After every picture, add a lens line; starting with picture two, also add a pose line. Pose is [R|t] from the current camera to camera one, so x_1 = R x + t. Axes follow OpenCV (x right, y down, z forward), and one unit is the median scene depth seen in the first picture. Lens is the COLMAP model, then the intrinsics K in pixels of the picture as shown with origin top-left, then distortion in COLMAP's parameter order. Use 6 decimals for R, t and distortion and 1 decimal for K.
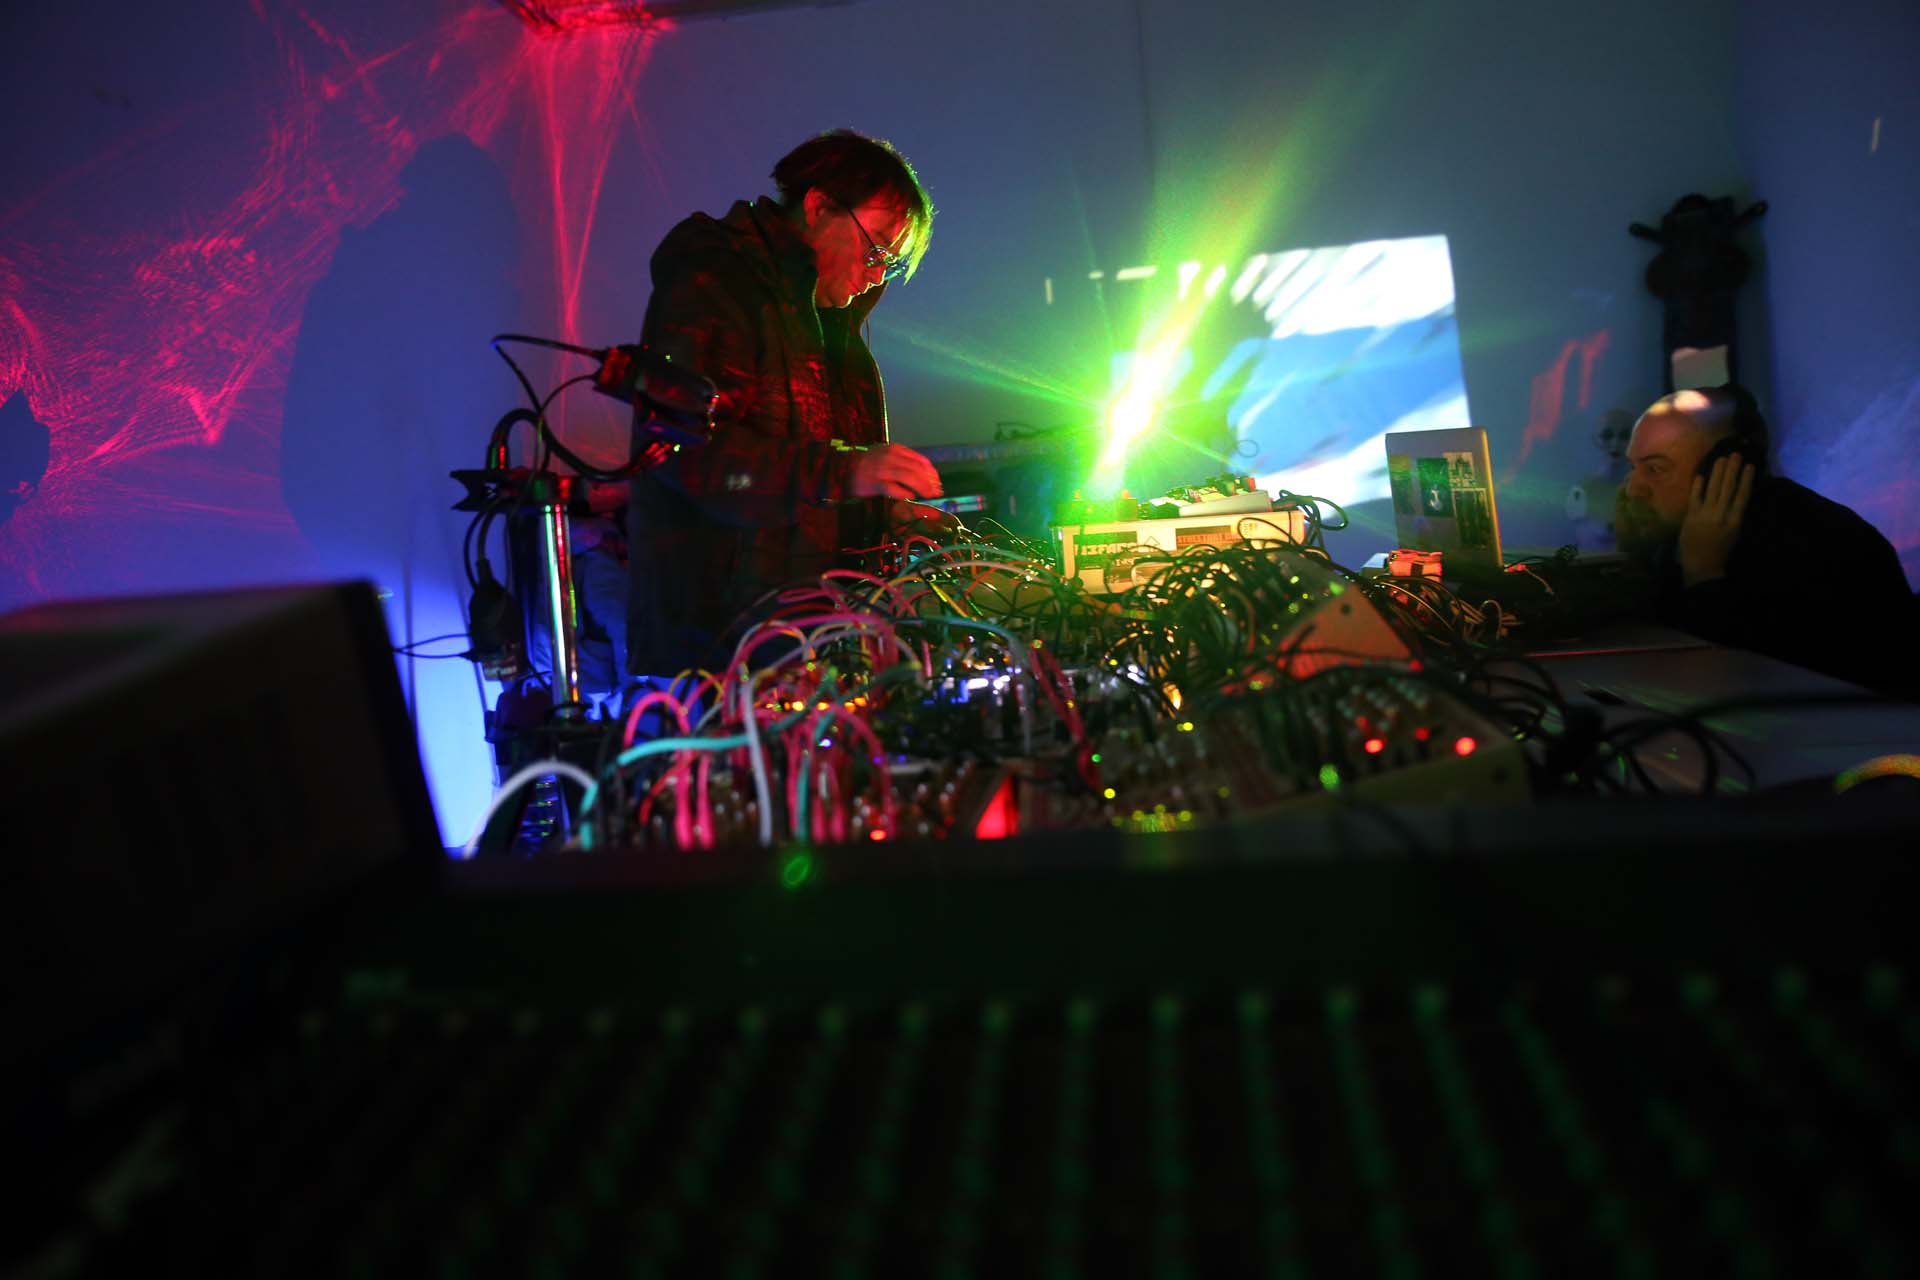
lens RADIAL K [[1404.3, 0, 960.0], [0, 1404.3, 643.1], [0, 0, 1]] dist [-0.042905, 0.001853]
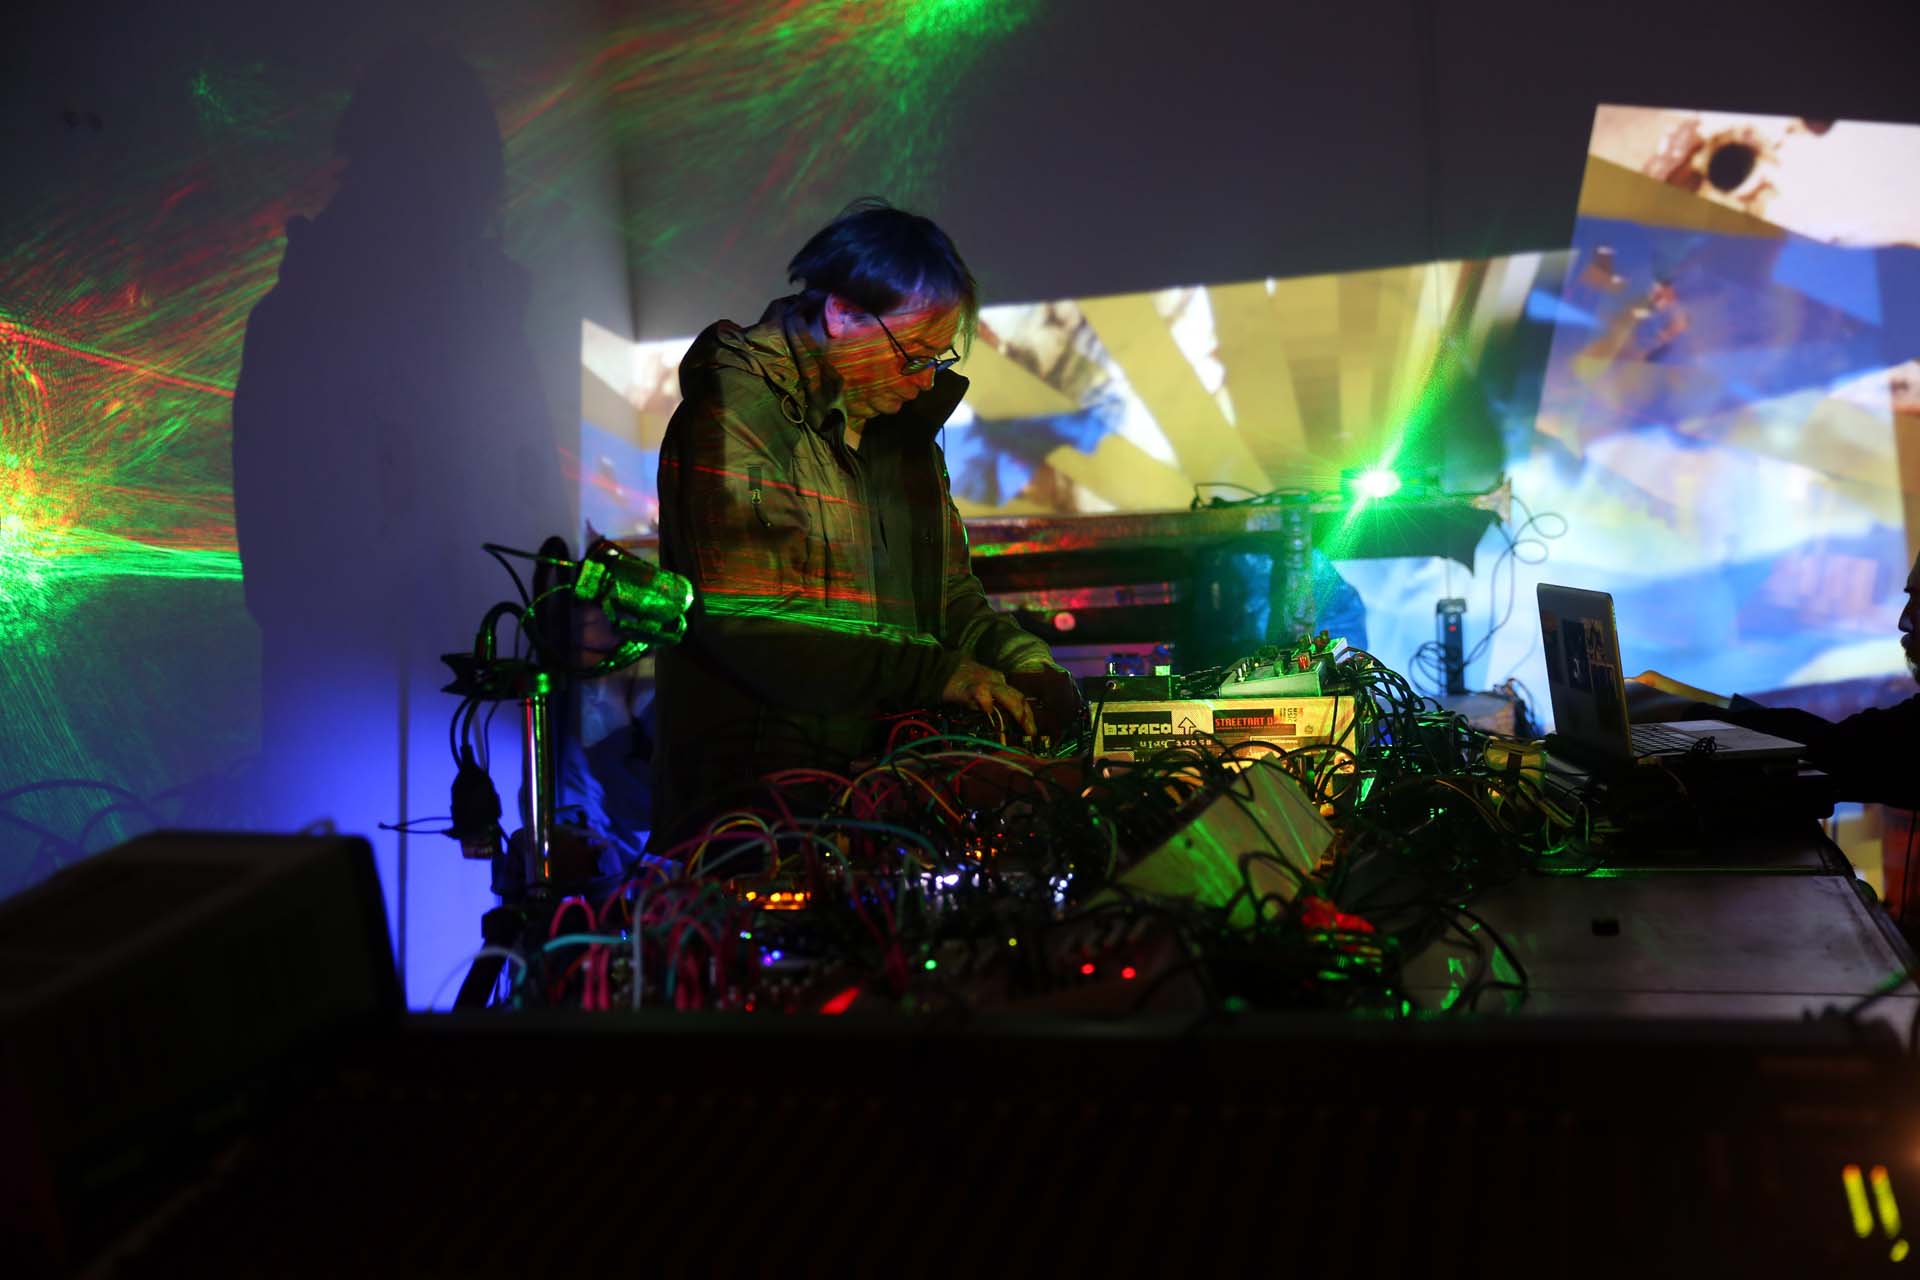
lens RADIAL K [[2270.5, 0, 961.2], [0, 2270.5, 643.0], [0, 0, 1]] dist [0.052310, 0.000000]
pose [[0.990058, 0.031916, -0.136990, 0.255042], [-0.038023, 0.998386, -0.042191, -0.075560], [0.135422, 0.046980, 0.989674, -0.639249]]
